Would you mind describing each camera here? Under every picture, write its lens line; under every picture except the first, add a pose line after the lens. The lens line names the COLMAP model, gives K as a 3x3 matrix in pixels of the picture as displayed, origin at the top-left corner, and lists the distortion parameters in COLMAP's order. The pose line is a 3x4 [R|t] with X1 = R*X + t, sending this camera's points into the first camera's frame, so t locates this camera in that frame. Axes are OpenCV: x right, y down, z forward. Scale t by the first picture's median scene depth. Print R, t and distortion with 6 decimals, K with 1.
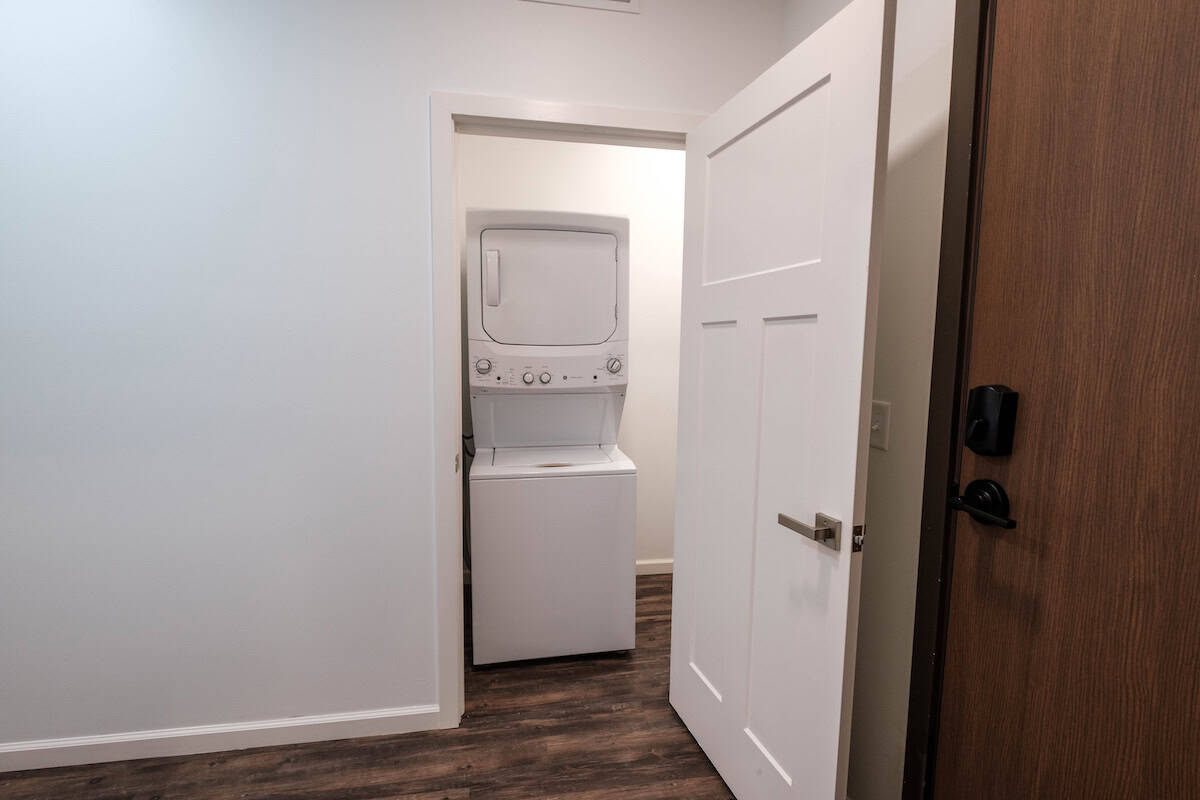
lens RADIAL K [[512.0, 0, 600.0], [0, 512.0, 400.0], [0, 0, 1]] dist [0.000098, -0.000364]
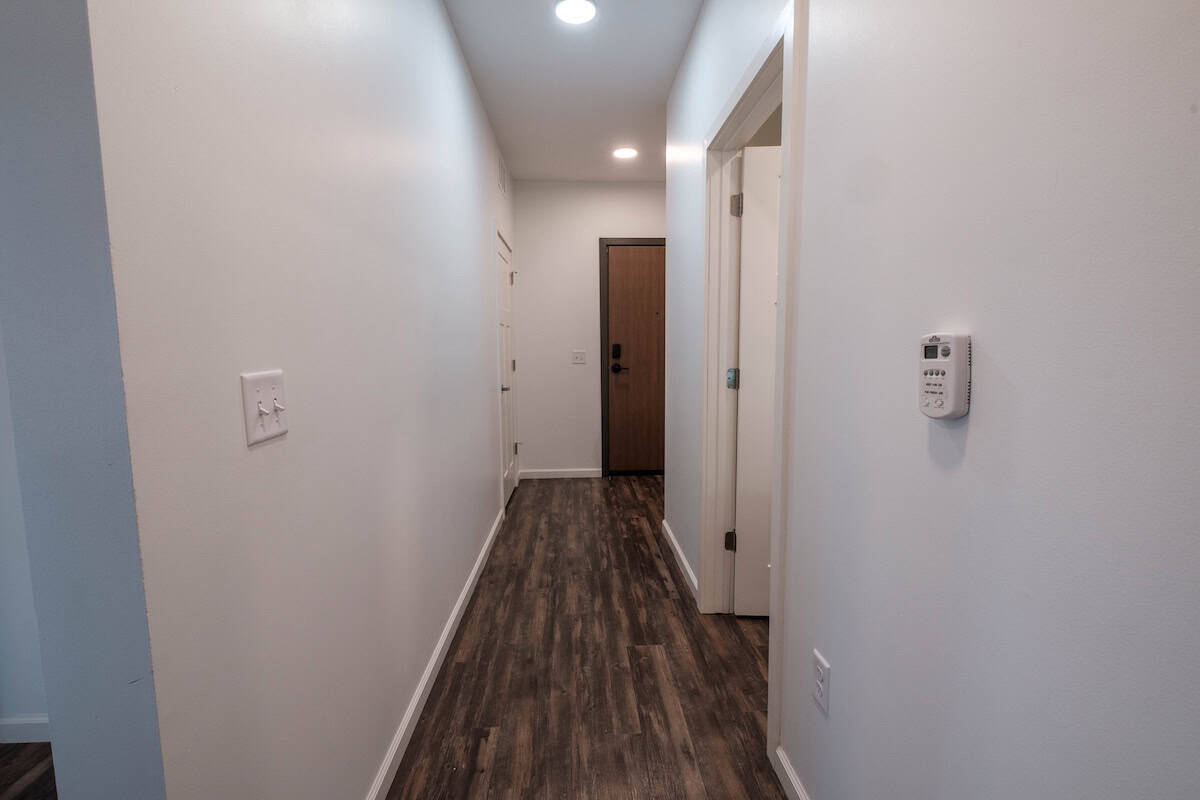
lens RADIAL K [[512.0, 0, 600.0], [0, 512.0, 400.0], [0, 0, 1]] dist [0.000098, -0.000364]
pose [[0.107138, -0.108638, 0.988291, -2.533781], [0.099817, 0.990166, 0.098024, 0.002329], [-0.989221, 0.088146, 0.116928, 0.374051]]
